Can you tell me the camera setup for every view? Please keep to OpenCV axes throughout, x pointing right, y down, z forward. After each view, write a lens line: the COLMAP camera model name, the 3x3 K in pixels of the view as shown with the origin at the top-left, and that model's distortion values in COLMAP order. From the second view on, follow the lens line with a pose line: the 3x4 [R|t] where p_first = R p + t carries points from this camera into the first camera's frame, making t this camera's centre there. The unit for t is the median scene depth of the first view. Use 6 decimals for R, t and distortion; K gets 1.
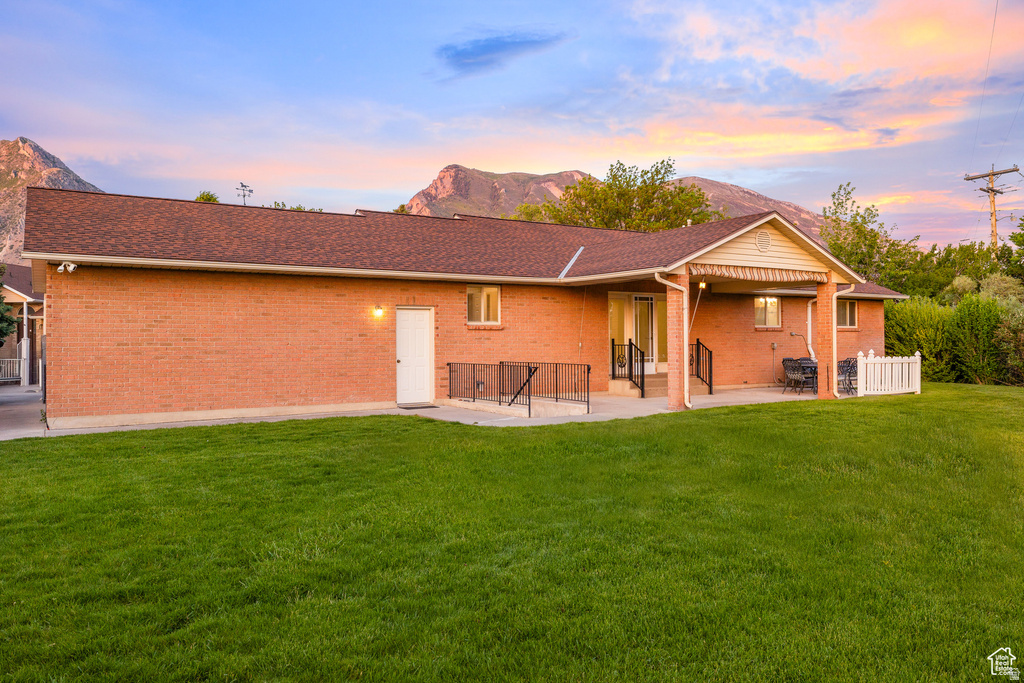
lens RADIAL K [[743.1, 0, 511.8], [0, 743.1, 342.2], [0, 0, 1]] dist [-0.009112, -0.003667]
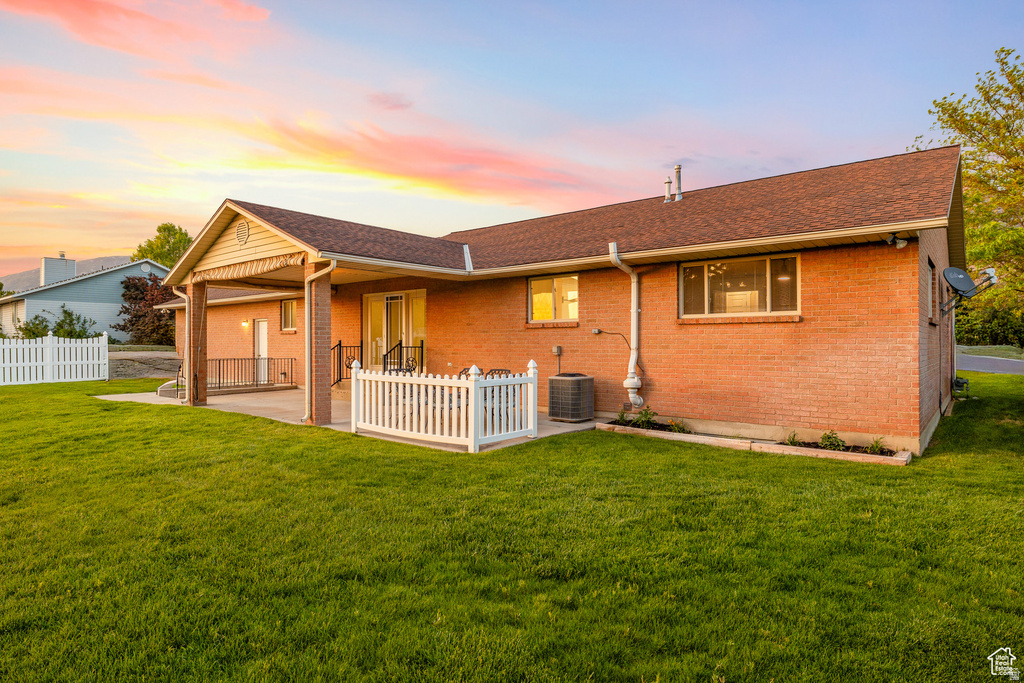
lens RADIAL K [[586.8, 0, 512.7], [0, 586.8, 339.0], [0, 0, 1]] dist [0.002037, 0.000100]
pose [[0.316733, -0.000281, -0.948515, 1.022818], [0.003500, 0.999993, 0.000873, -0.007182], [0.948508, -0.003596, 0.316732, 0.994519]]
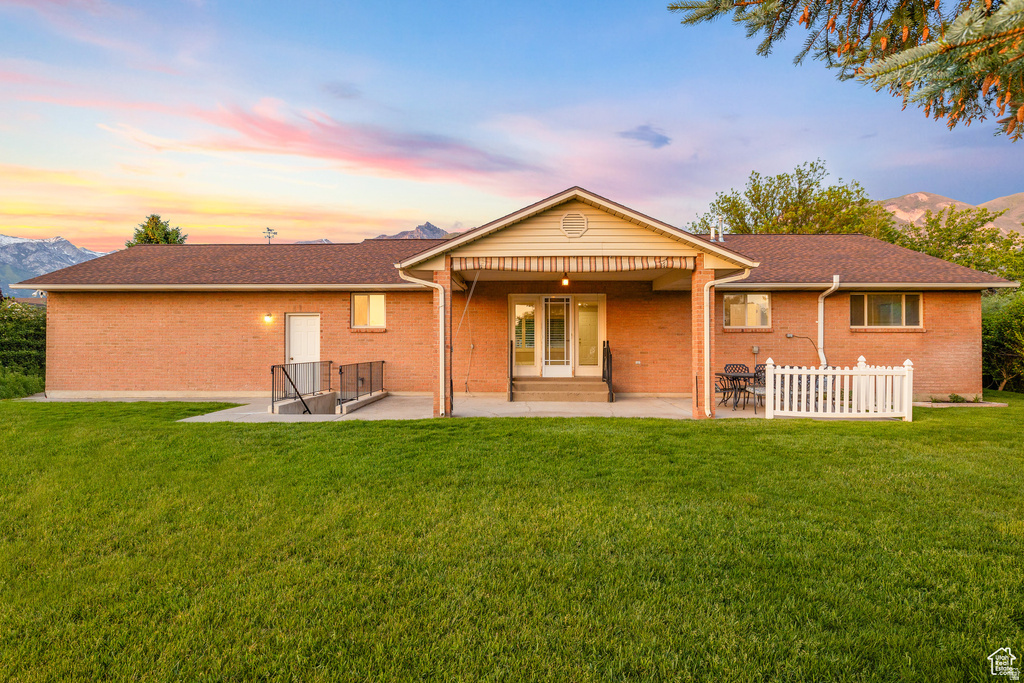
lens RADIAL K [[525.5, 0, 512.1], [0, 525.5, 341.3], [0, 0, 1]] dist [-0.001909, 0.000122]
pose [[0.839953, 0.002489, -0.542653, 0.553555], [-0.005084, 0.999982, -0.003283, -0.001650], [0.542635, 0.005516, 0.839951, 0.422693]]
